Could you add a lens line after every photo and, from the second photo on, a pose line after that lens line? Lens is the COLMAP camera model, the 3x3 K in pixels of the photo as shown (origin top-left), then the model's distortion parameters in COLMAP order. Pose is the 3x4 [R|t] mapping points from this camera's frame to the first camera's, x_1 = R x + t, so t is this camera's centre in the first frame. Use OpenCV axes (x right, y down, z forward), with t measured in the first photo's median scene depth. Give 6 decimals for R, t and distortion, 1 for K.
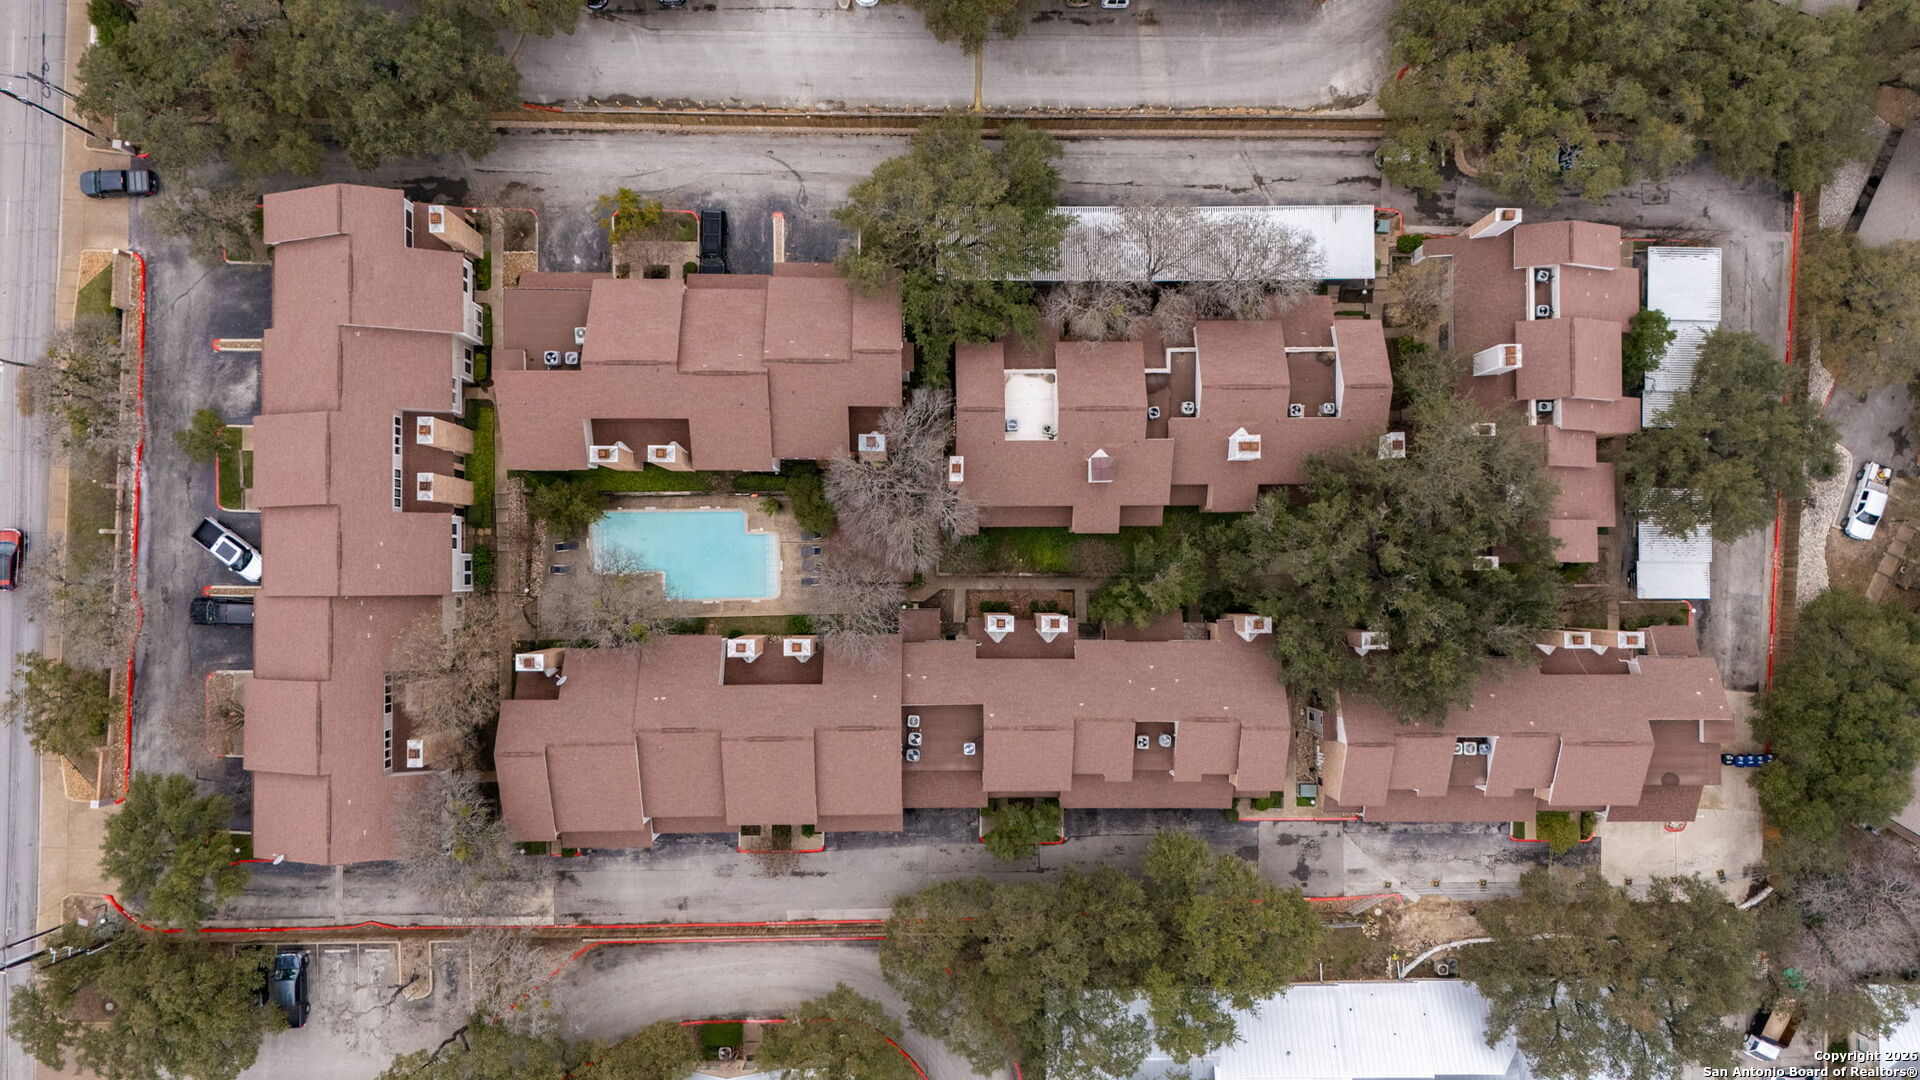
lens RADIAL K [[1410.8, 0, 966.2], [0, 1410.8, 543.4], [0, 0, 1]] dist [0.078025, -0.071569]
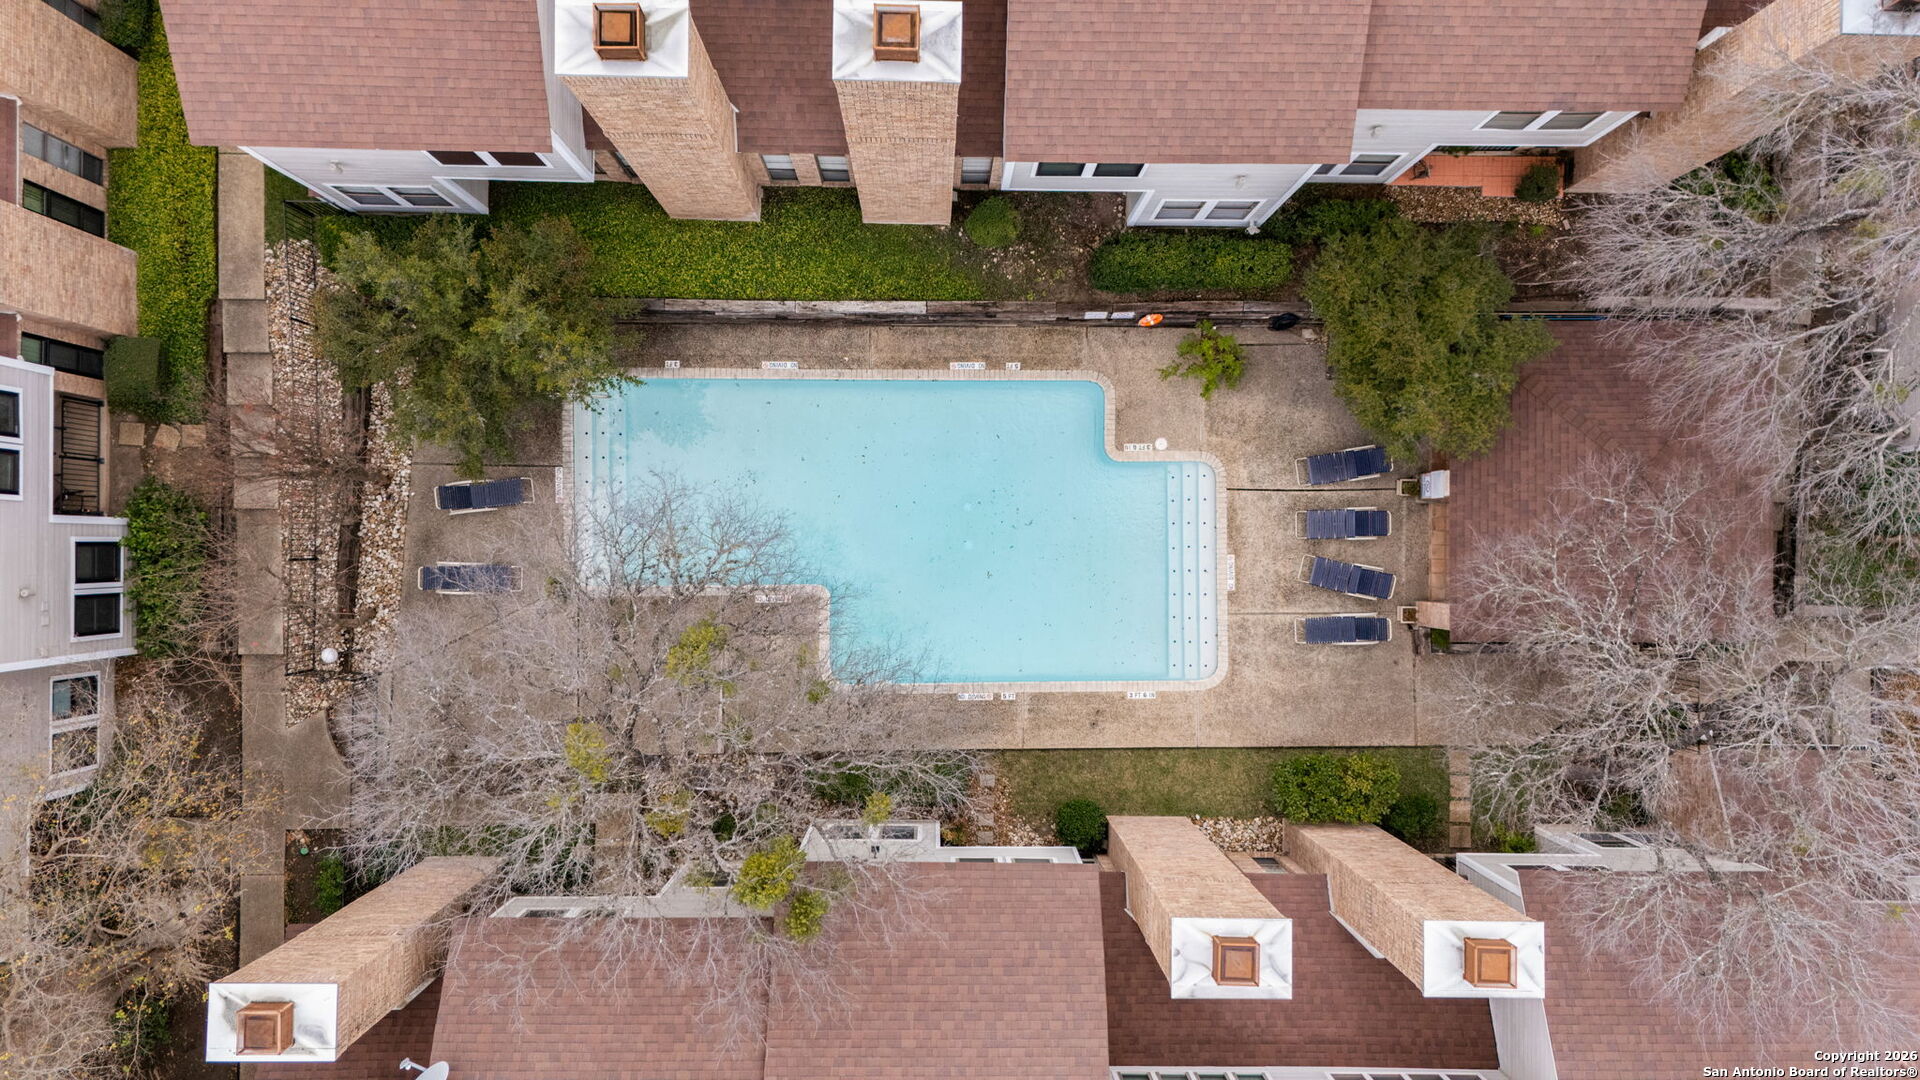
lens RADIAL K [[1410.8, 0, 955.9], [0, 1410.8, 539.4], [0, 0, 1]] dist [0.078025, -0.071569]
pose [[0.999887, 0.011590, -0.009533, -0.187330], [-0.011499, 0.999888, 0.009547, 0.007205], [0.009643, -0.009436, 0.999909, 0.726509]]
